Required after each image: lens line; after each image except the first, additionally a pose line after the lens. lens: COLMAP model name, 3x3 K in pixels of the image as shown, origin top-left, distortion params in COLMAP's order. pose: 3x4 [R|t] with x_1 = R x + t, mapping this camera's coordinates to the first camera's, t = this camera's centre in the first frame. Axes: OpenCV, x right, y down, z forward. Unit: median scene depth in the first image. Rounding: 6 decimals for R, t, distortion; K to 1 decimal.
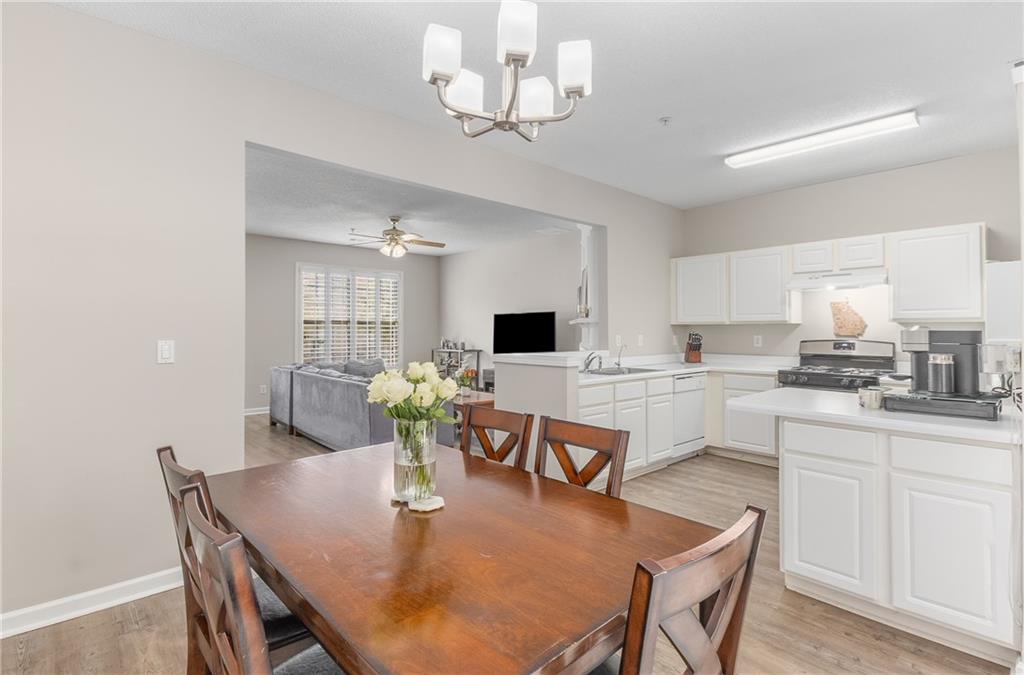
lens RADIAL K [[478.9, 0, 527.5], [0, 478.9, 322.4], [0, 0, 1]] dist [0.009100, -0.001484]
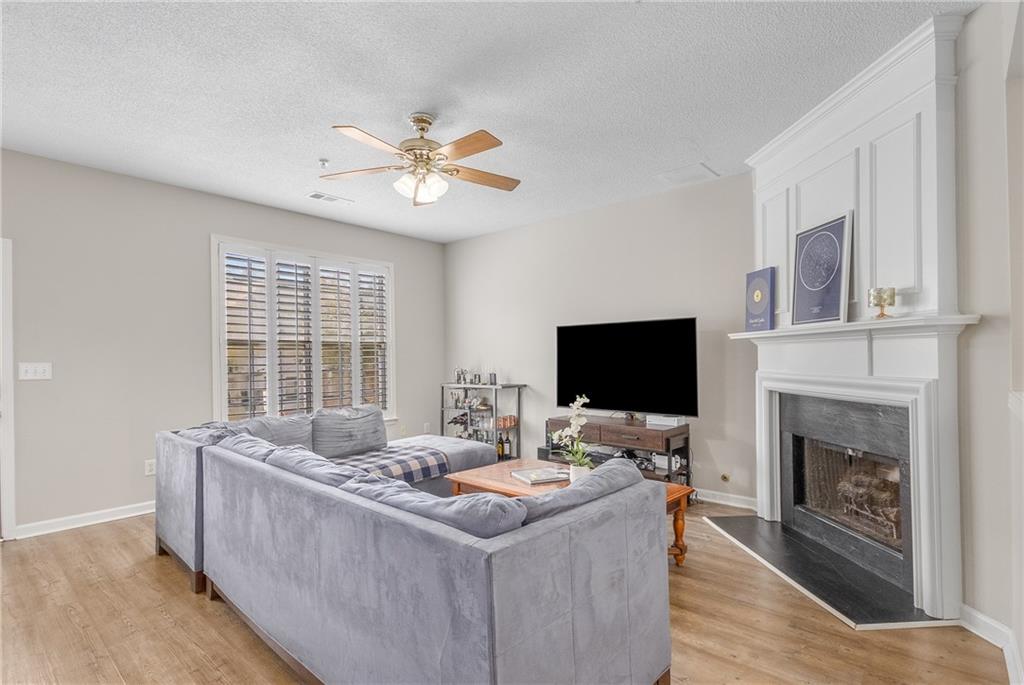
lens RADIAL K [[478.9, 0, 520.1], [0, 478.9, 357.0], [0, 0, 1]] dist [0.009100, -0.001484]
pose [[0.994504, -0.012118, 0.104000, -0.269665], [0.010601, 0.999829, 0.015127, 0.017423], [-0.104165, -0.013941, 0.994462, 0.588126]]
